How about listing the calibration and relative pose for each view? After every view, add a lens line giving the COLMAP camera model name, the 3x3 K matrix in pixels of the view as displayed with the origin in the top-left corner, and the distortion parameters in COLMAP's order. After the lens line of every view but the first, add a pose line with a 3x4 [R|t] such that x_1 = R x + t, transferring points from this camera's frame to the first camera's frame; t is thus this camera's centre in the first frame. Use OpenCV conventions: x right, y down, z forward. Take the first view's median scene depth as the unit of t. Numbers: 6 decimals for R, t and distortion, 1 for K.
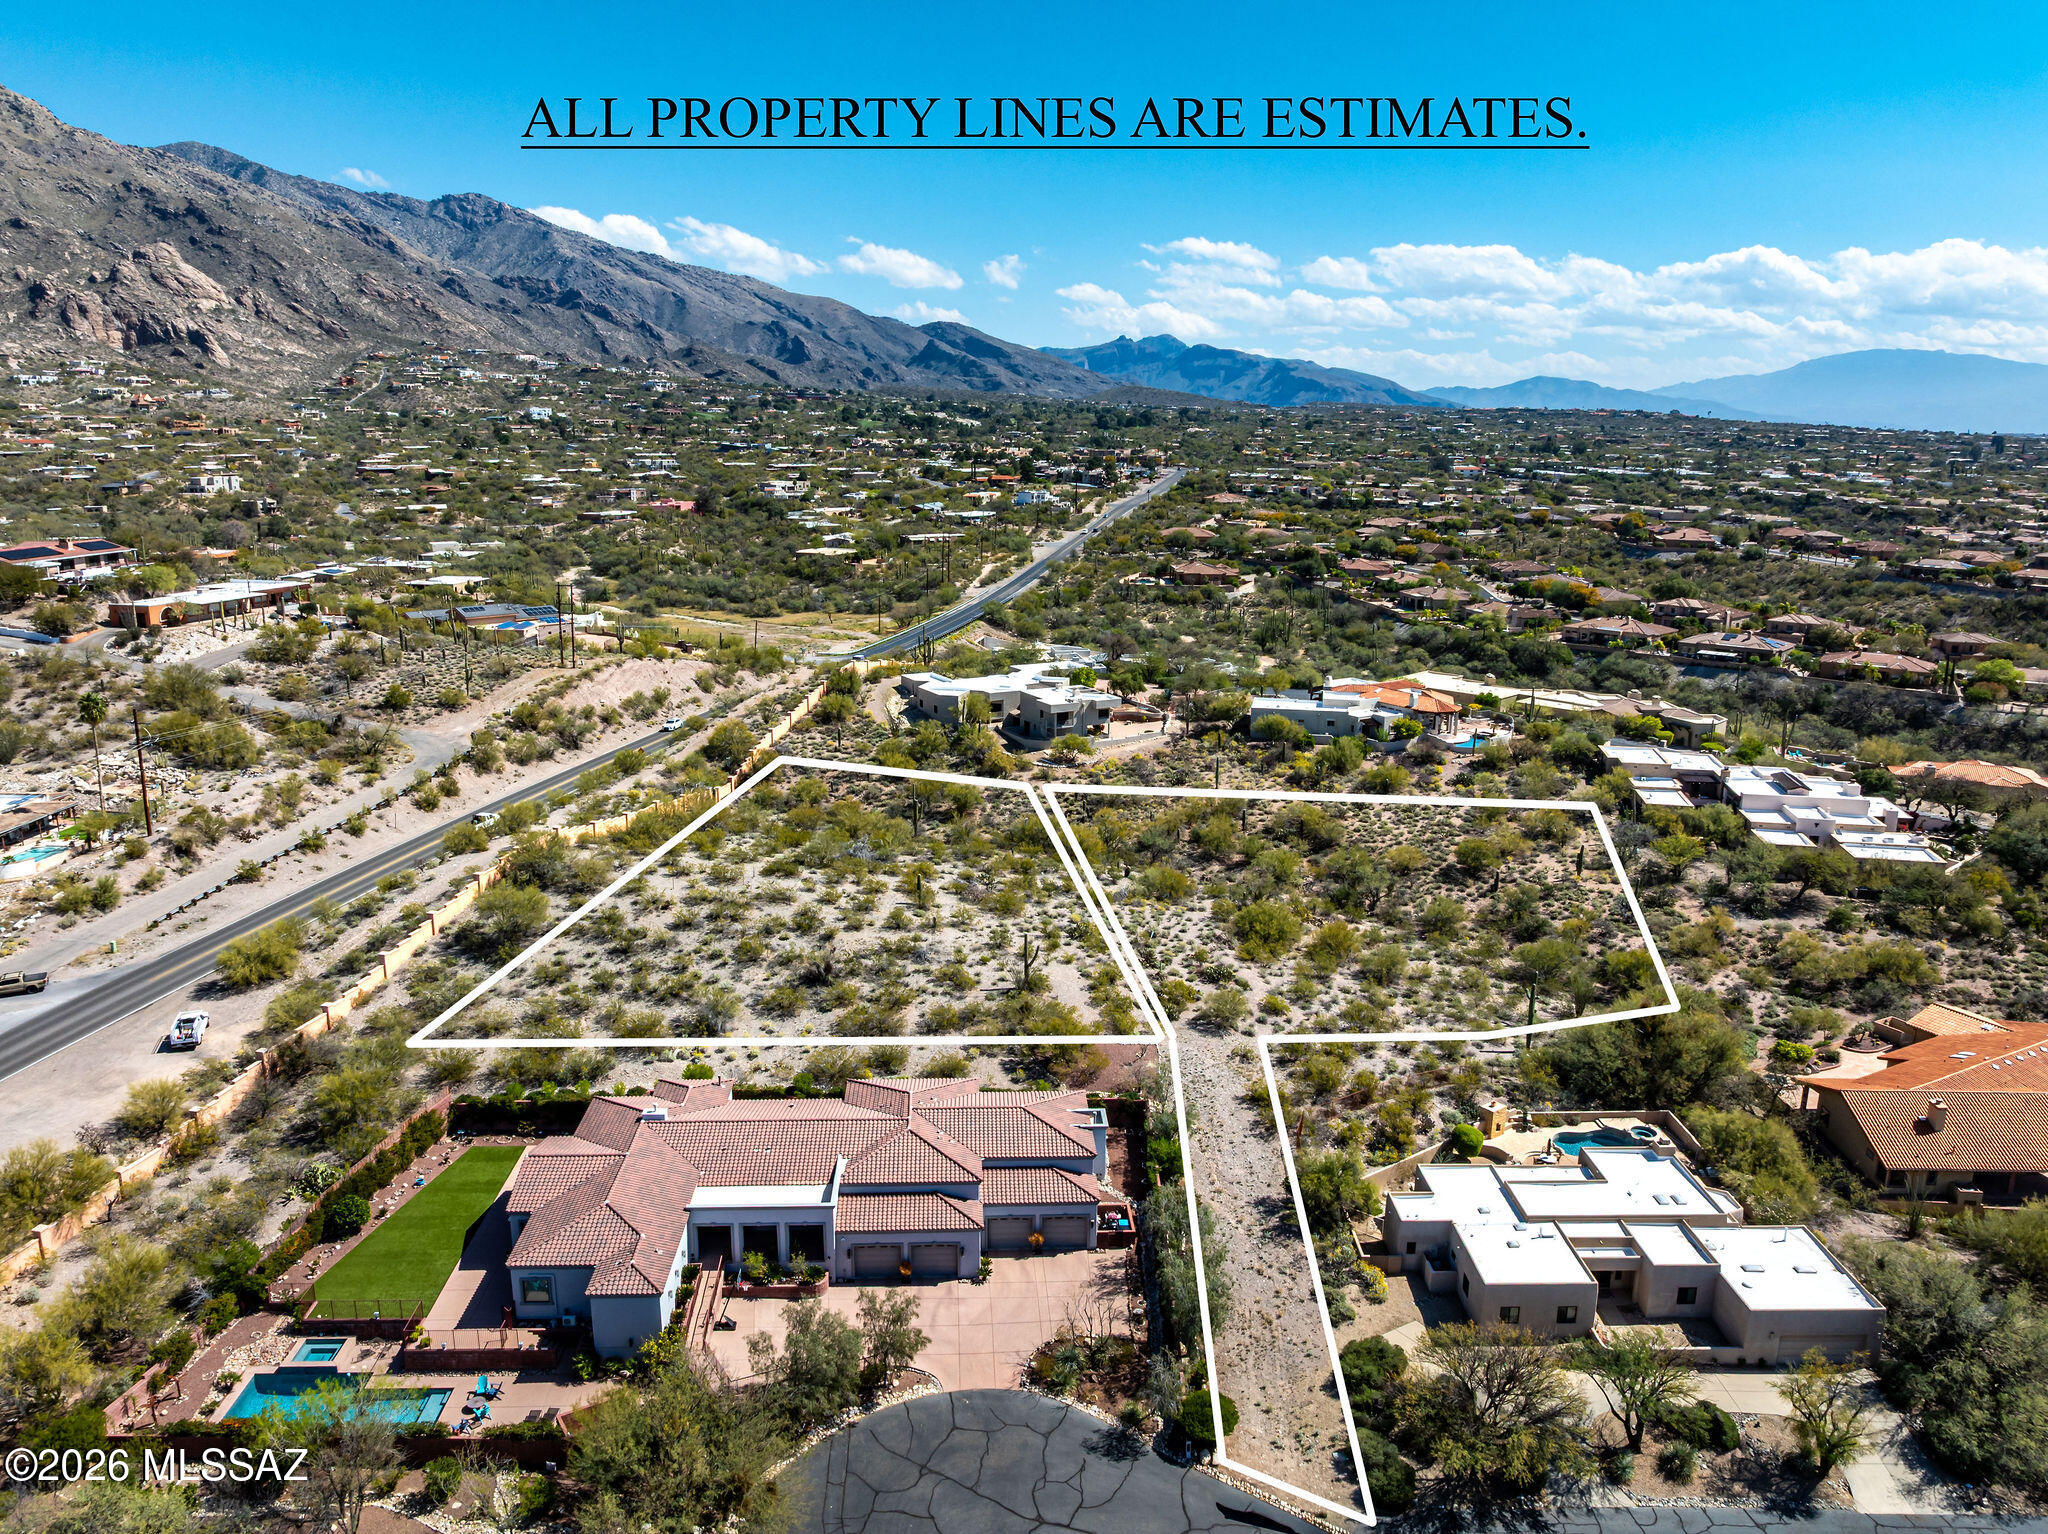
lens RADIAL K [[1444.9, 0, 1015.6], [0, 1444.9, 769.8], [0, 0, 1]] dist [-0.042406, 0.006868]
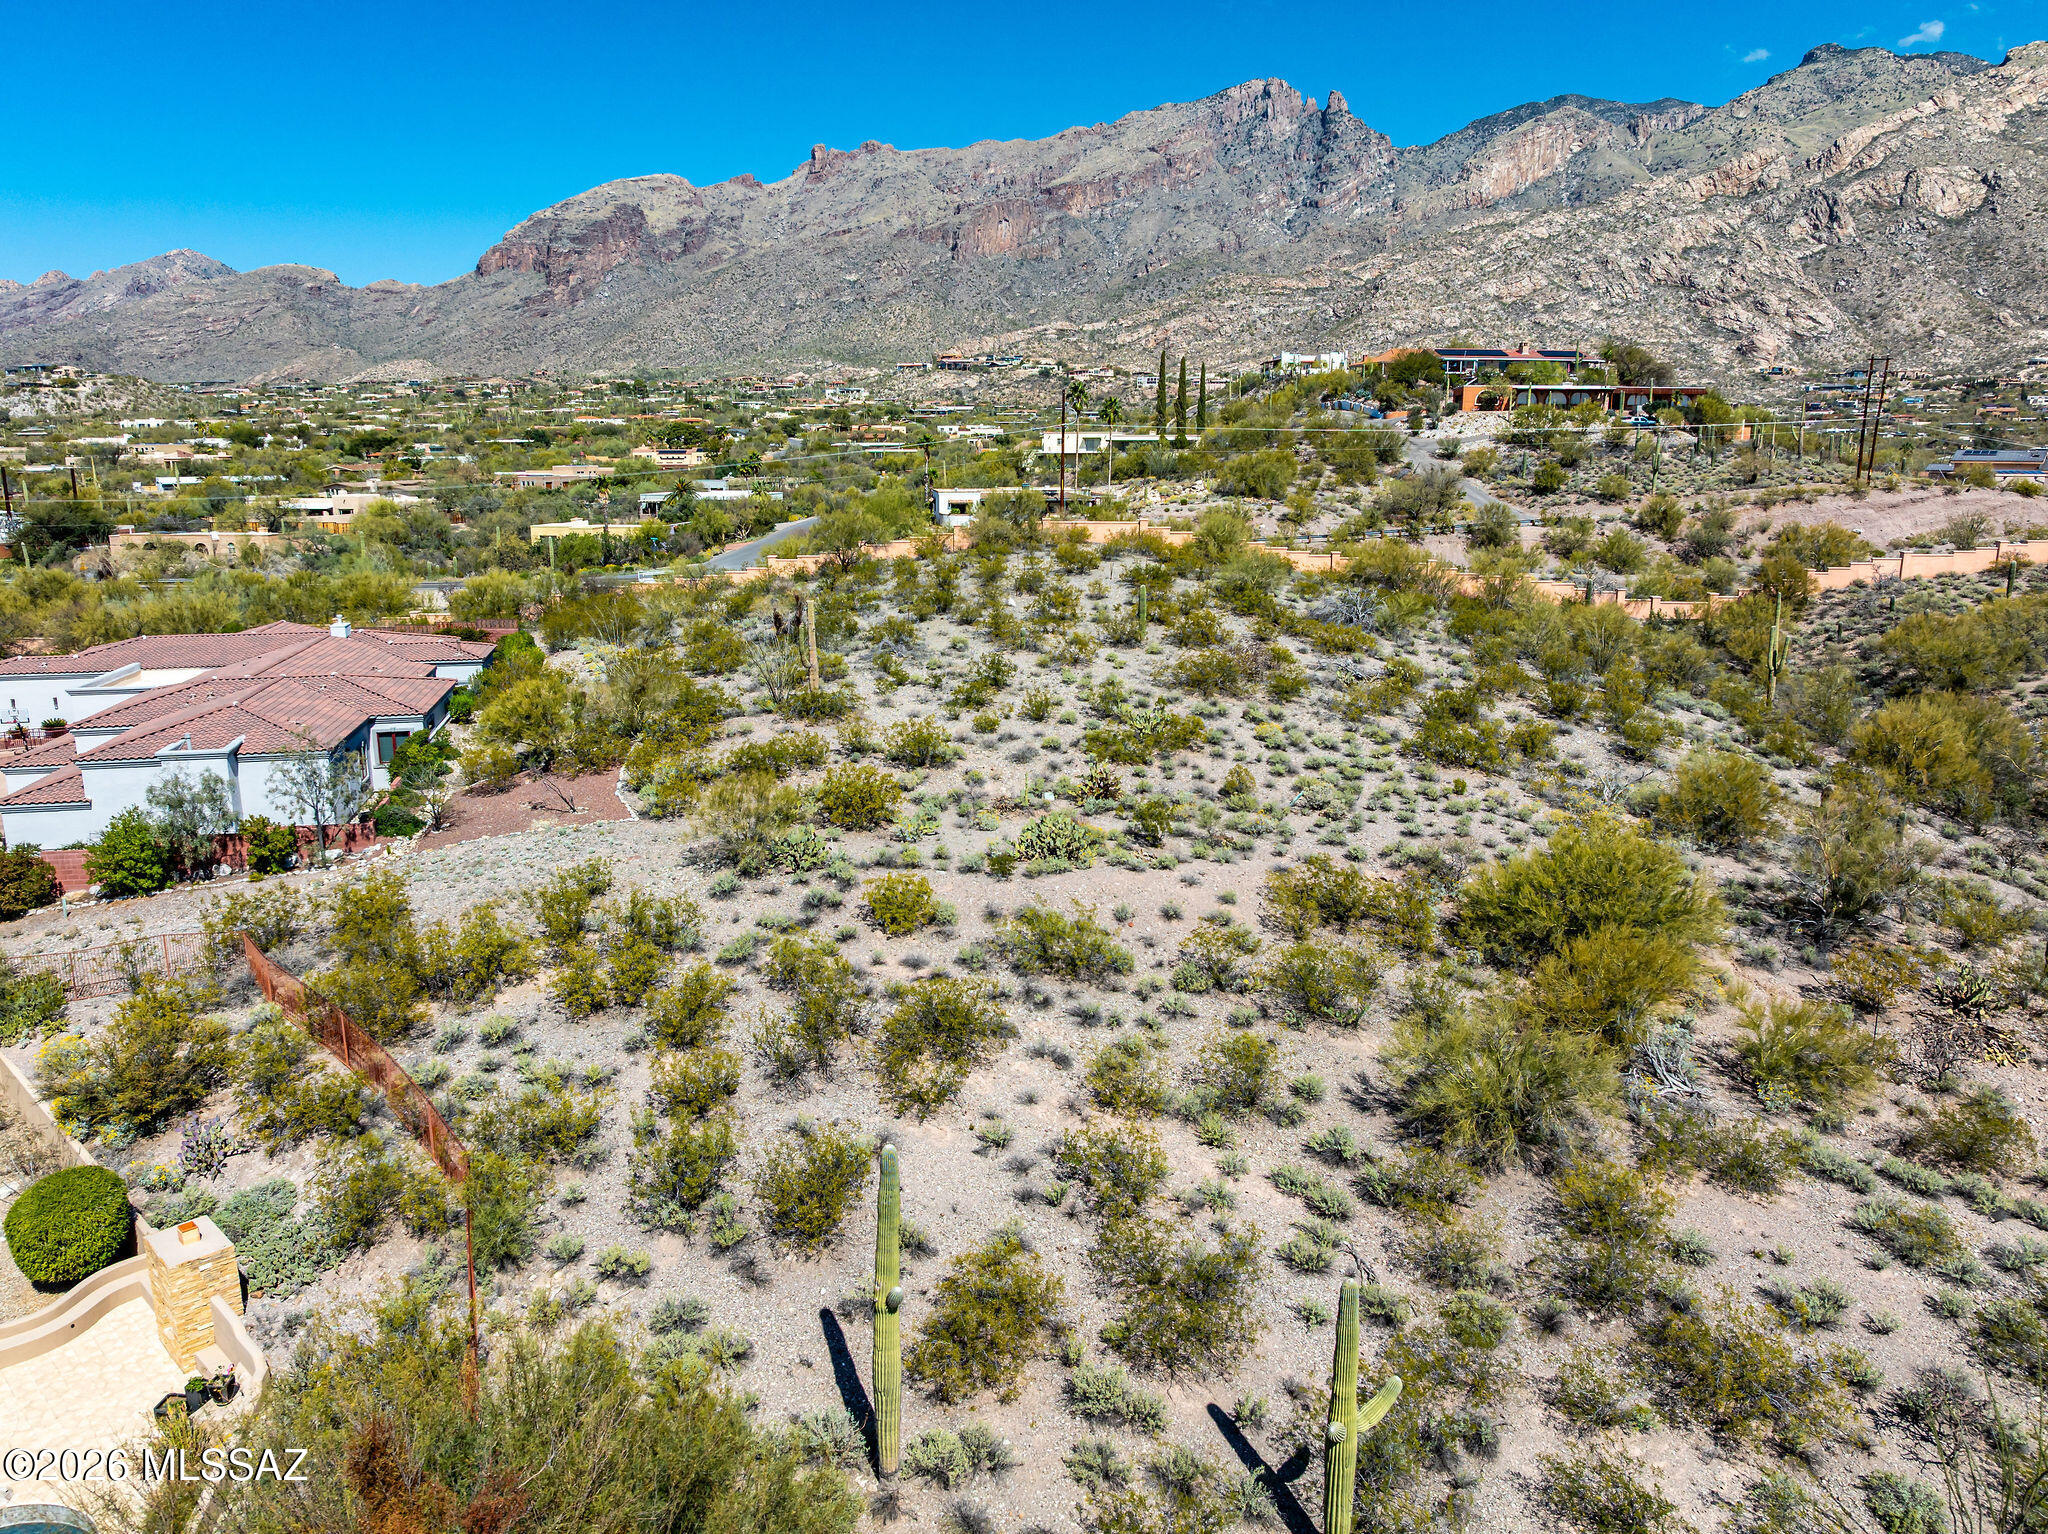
lens RADIAL K [[1444.9, 0, 1015.6], [0, 1444.9, 769.8], [0, 0, 1]] dist [-0.042406, 0.006868]
pose [[0.185013, 0.208569, -0.960348, 0.061102], [-0.240473, 0.957119, 0.161541, 0.008116], [0.952860, 0.201051, 0.227235, 0.111031]]
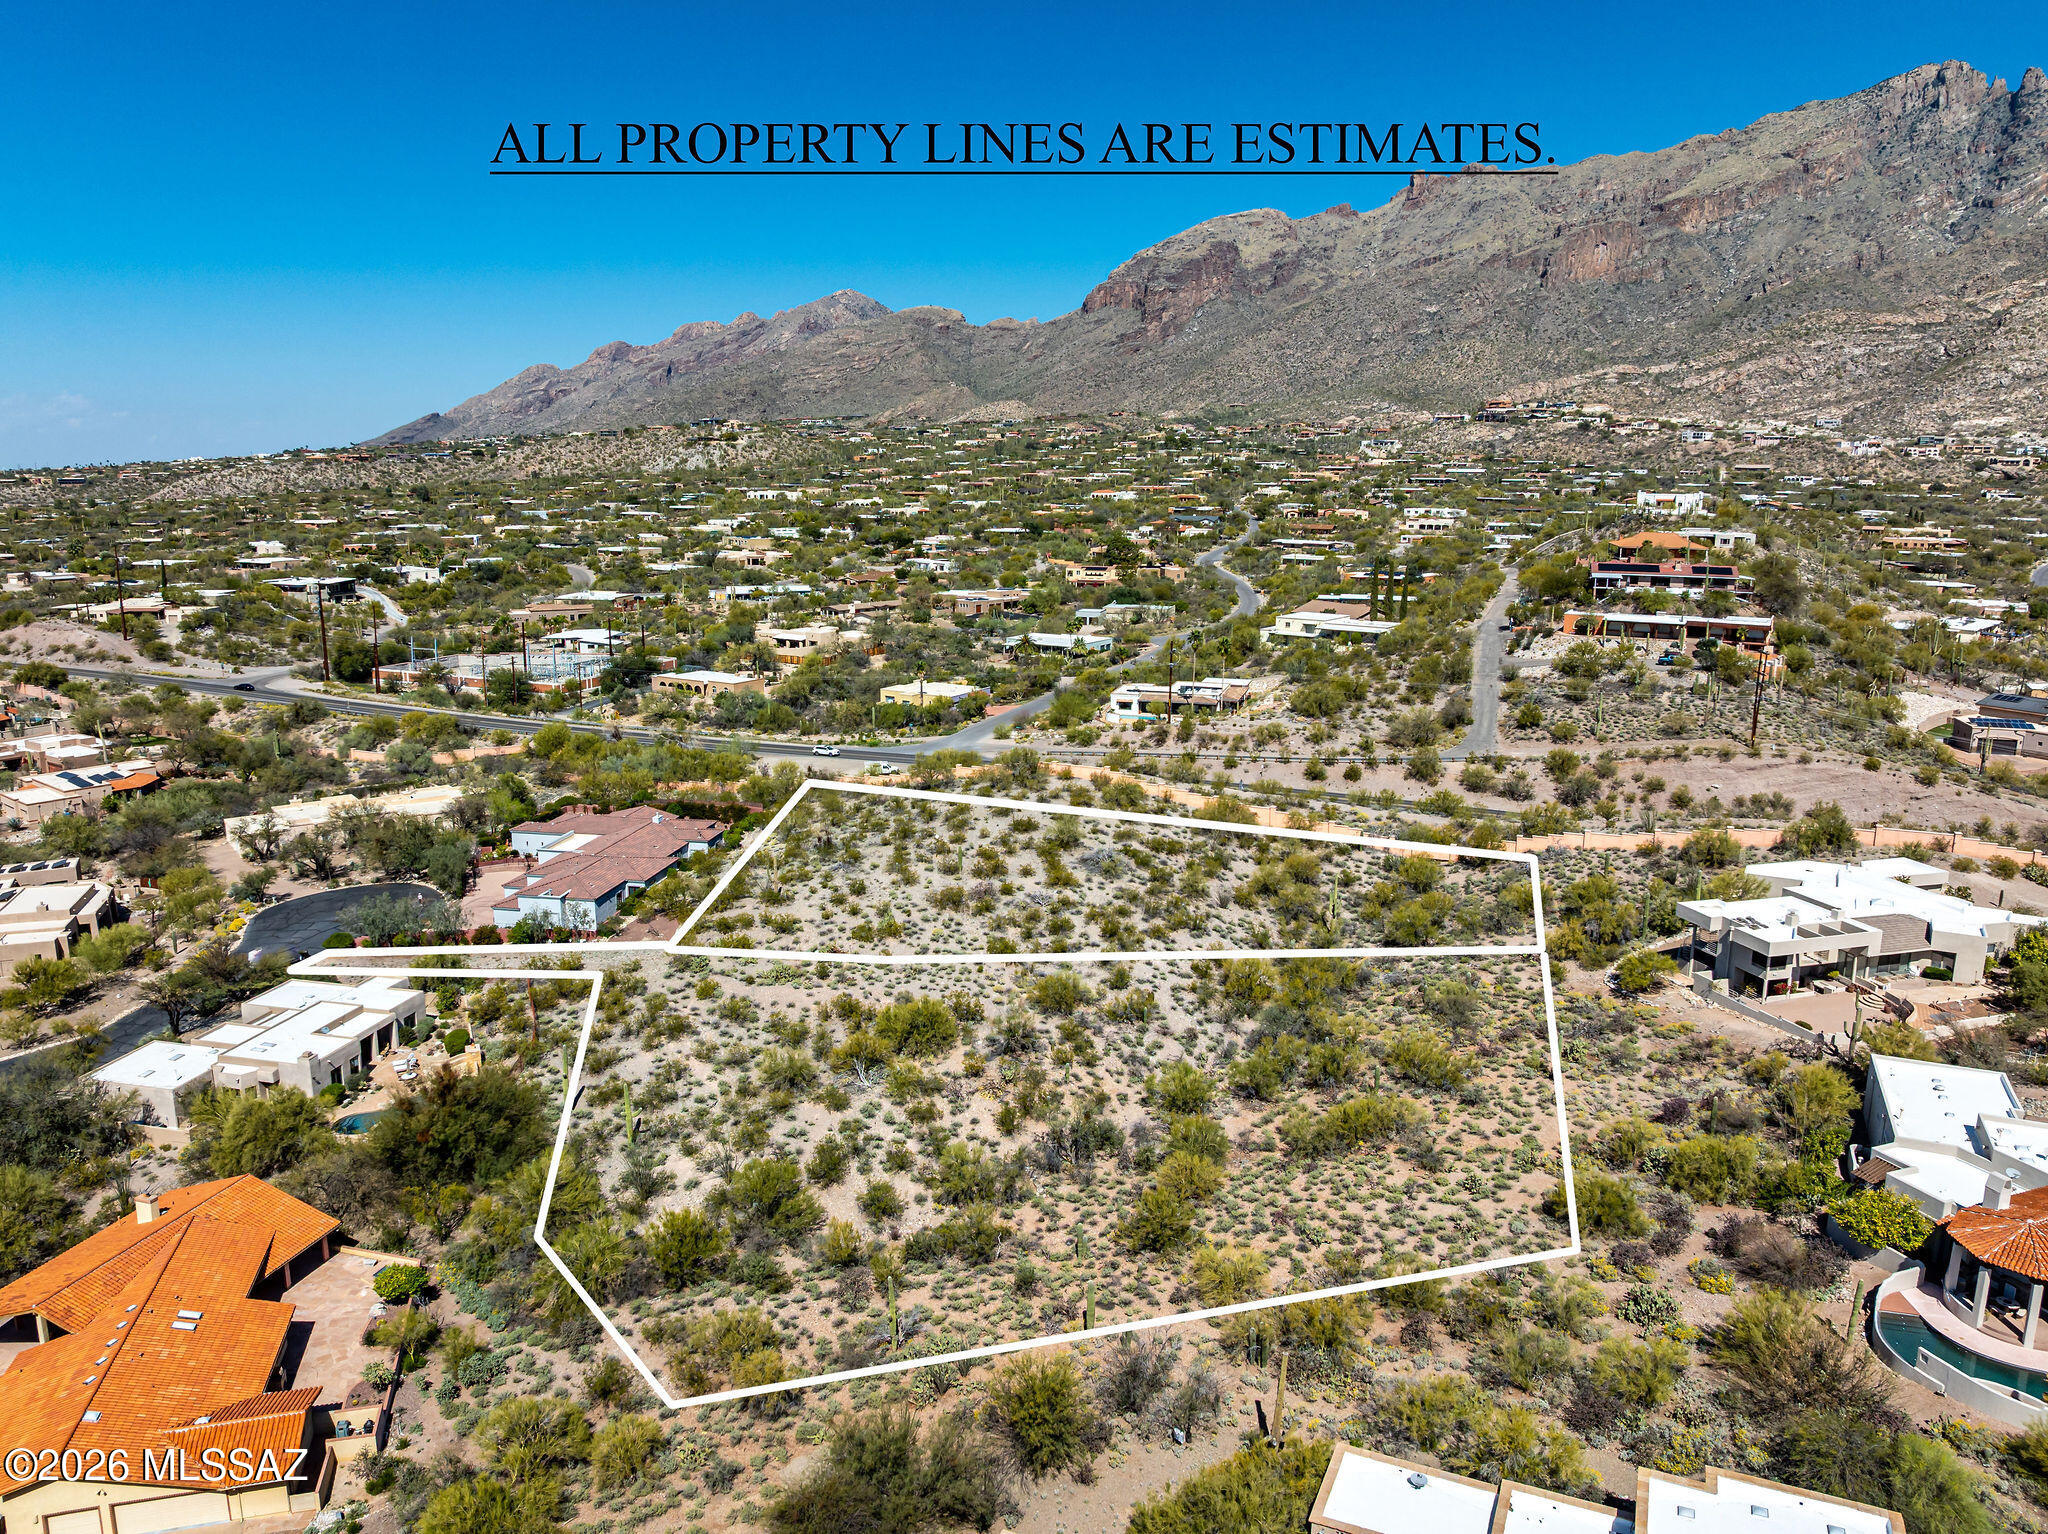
lens RADIAL K [[1444.9, 0, 1015.6], [0, 1444.9, 769.8], [0, 0, 1]] dist [-0.042406, 0.006868]
pose [[-0.213175, 0.200012, -0.956322, 0.133732], [-0.244065, 0.936886, 0.250352, -0.037540], [0.946038, 0.286774, -0.150905, 0.157768]]
